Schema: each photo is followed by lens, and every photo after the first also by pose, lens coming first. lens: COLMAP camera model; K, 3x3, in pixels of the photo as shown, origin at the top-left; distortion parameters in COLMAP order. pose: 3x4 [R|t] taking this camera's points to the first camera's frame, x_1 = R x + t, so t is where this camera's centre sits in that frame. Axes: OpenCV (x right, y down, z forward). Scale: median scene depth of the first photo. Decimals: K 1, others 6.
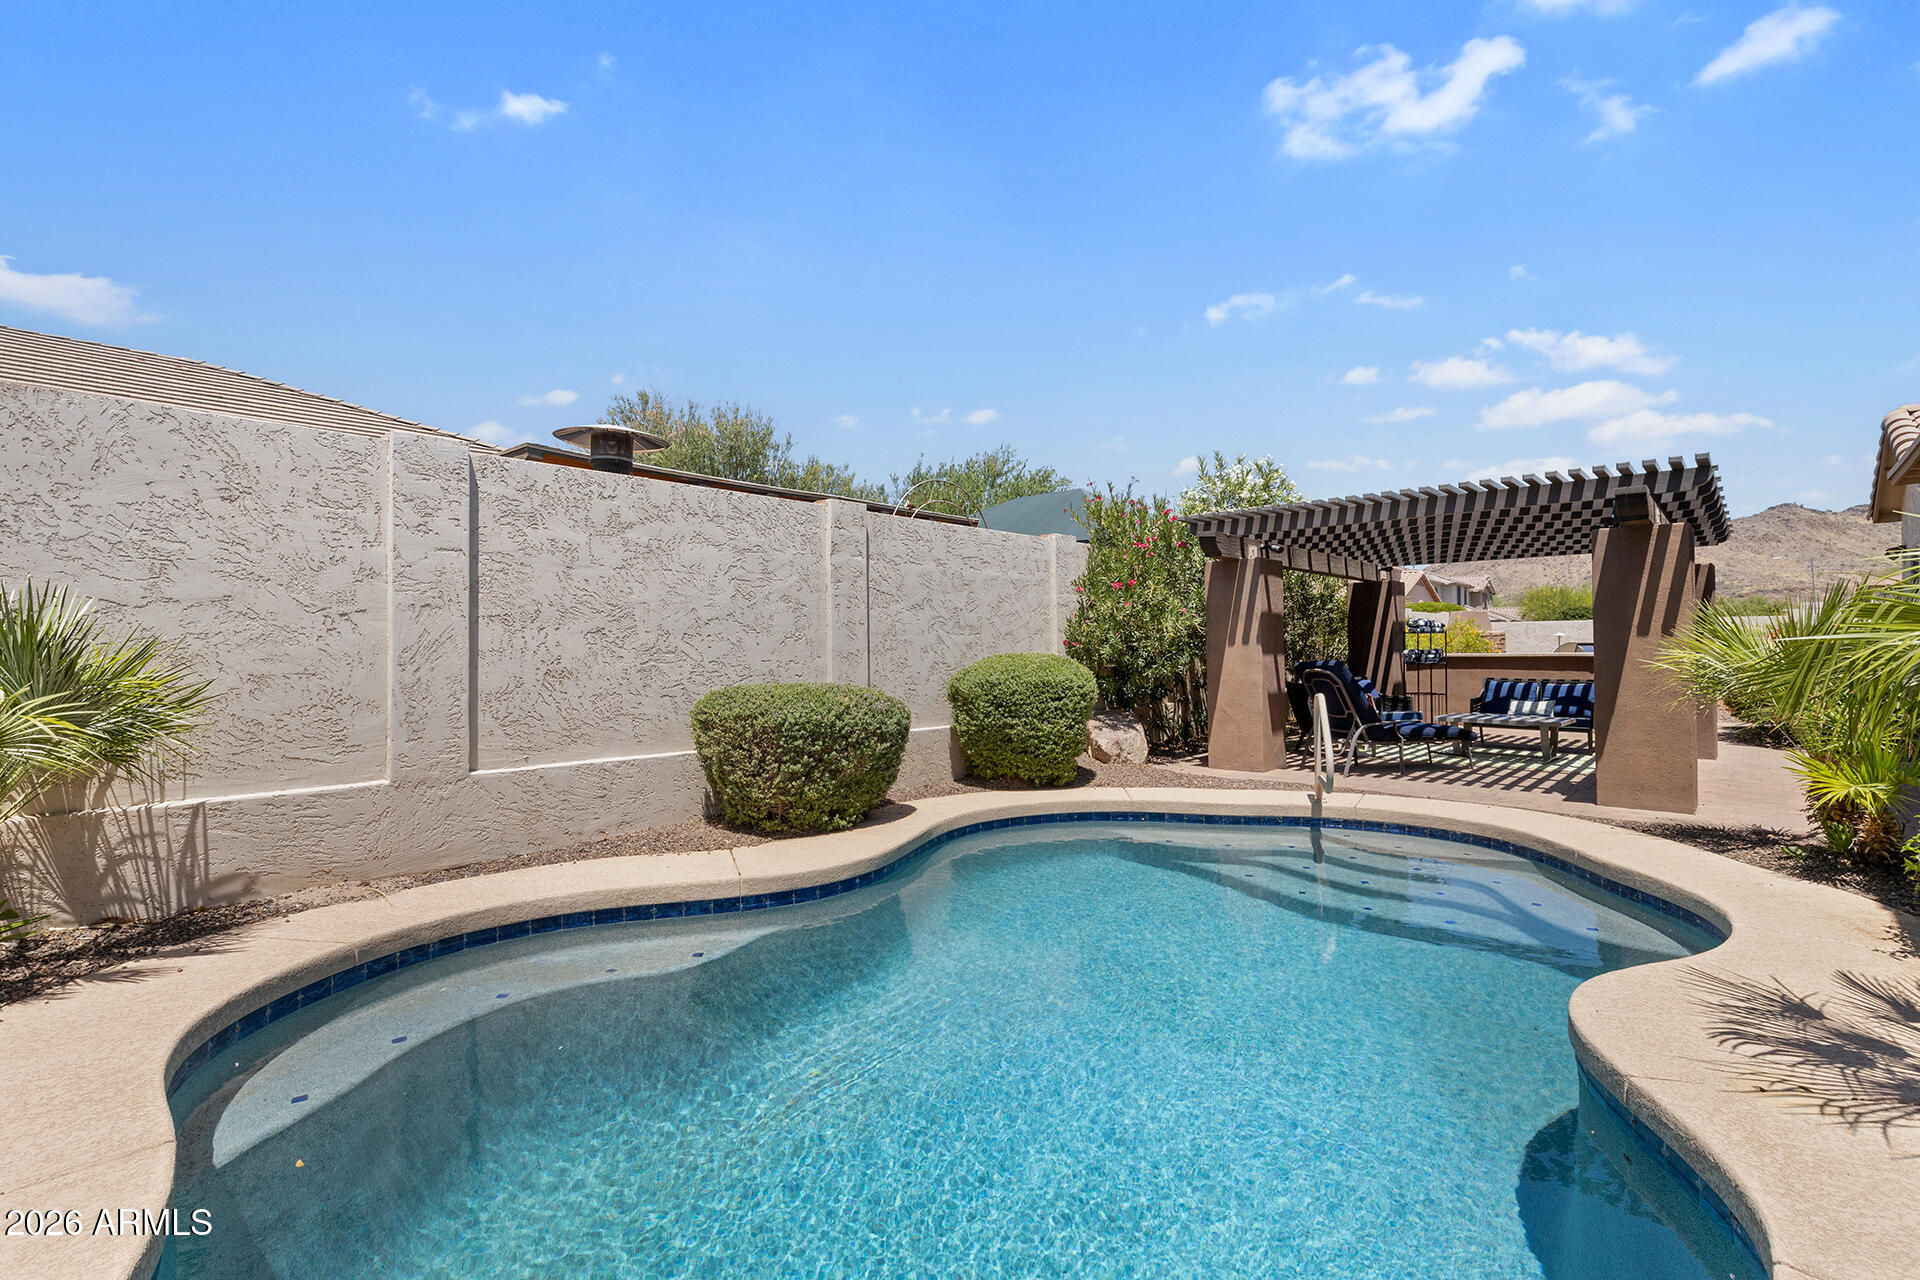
lens RADIAL K [[906.6, 0, 942.5], [0, 906.6, 640.8], [0, 0, 1]] dist [0.013609, -0.000893]
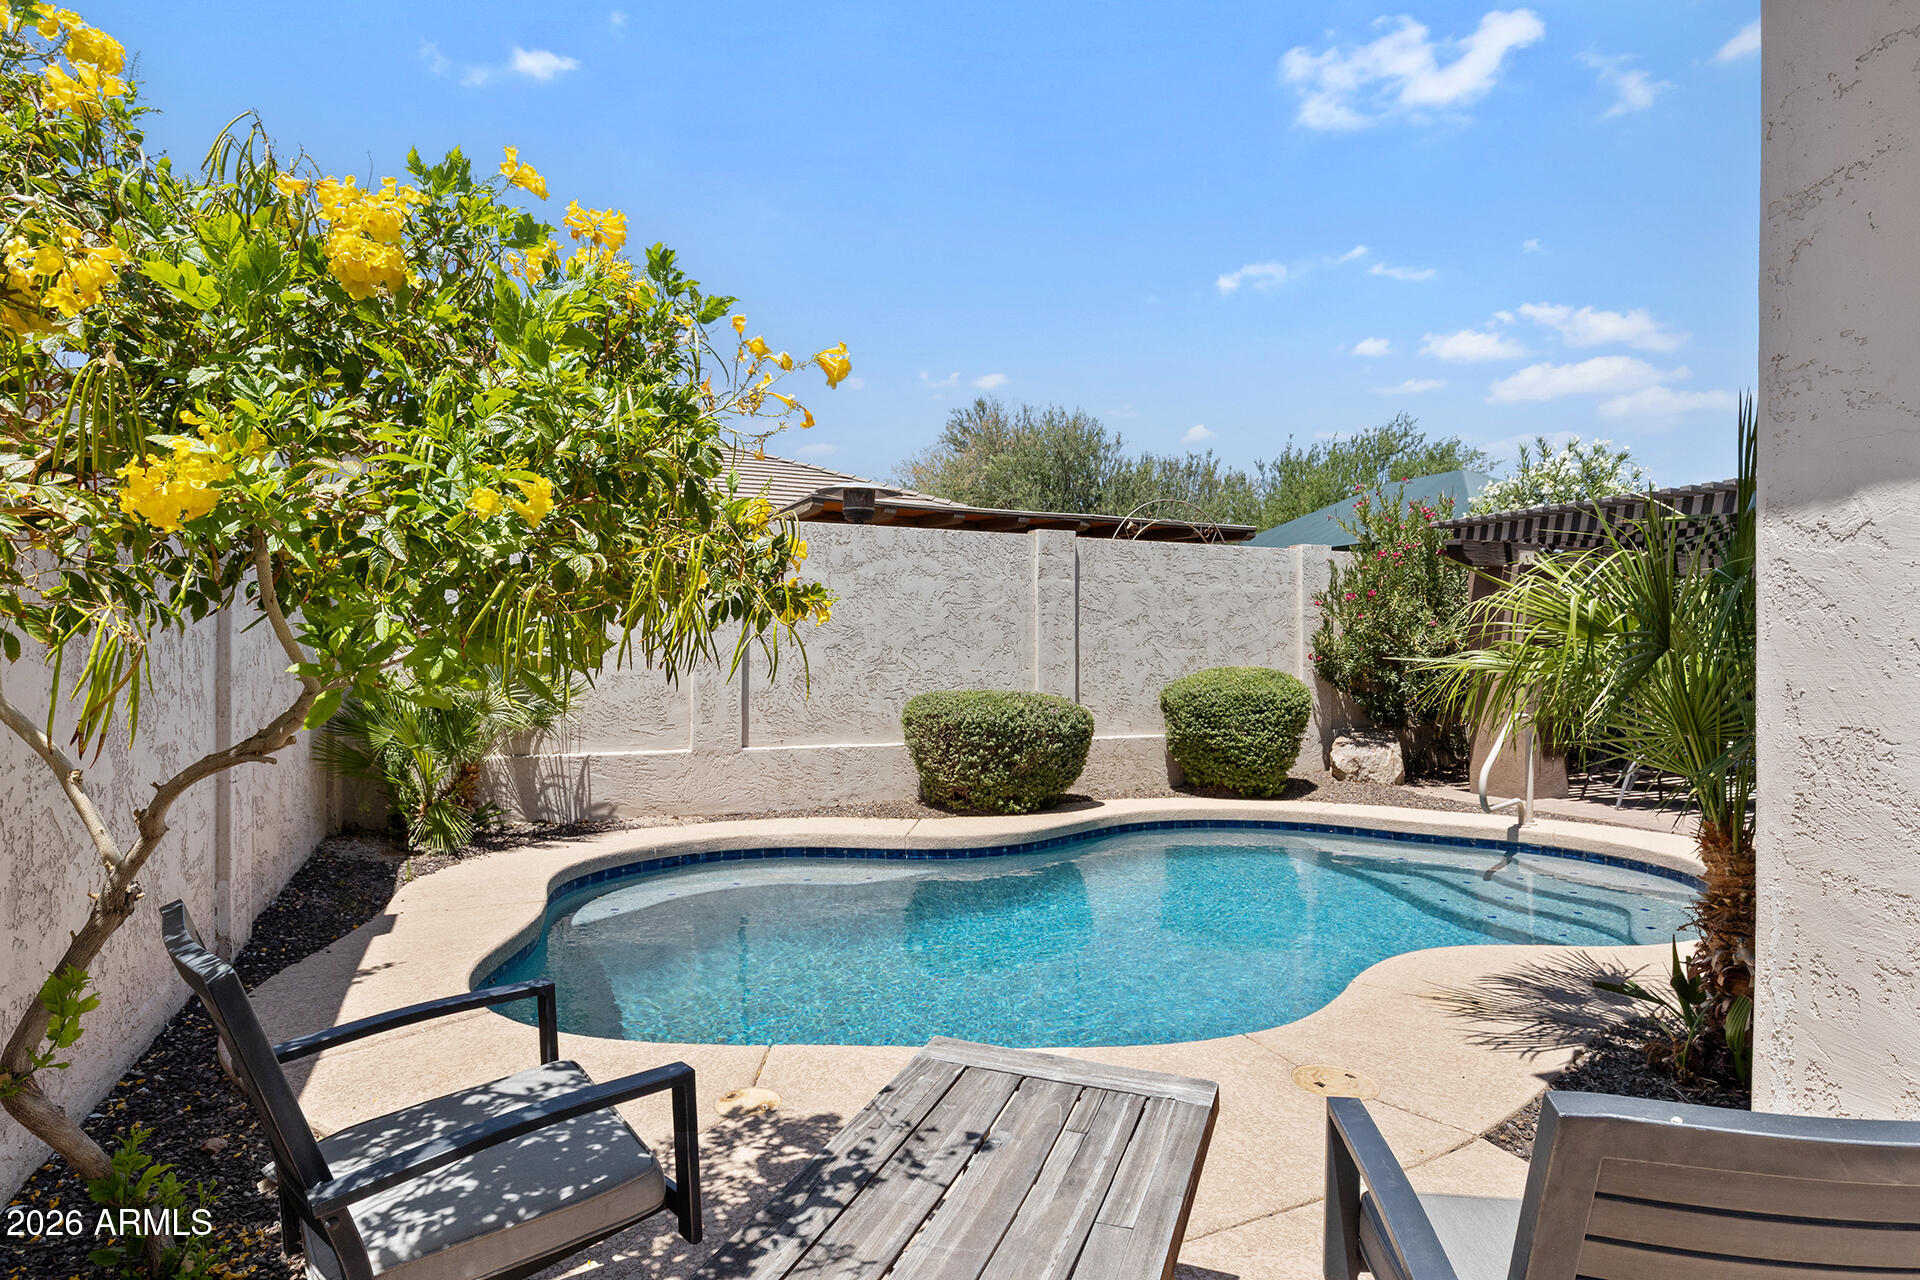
lens RADIAL K [[1051.4, 0, 935.9], [0, 1051.4, 652.3], [0, 0, 1]] dist [0.003165, 0.000358]
pose [[0.913811, 0.007179, -0.406075, 0.321234], [-0.004313, 0.999959, 0.007973, -0.013376], [0.406116, -0.005535, 0.913805, -0.280680]]
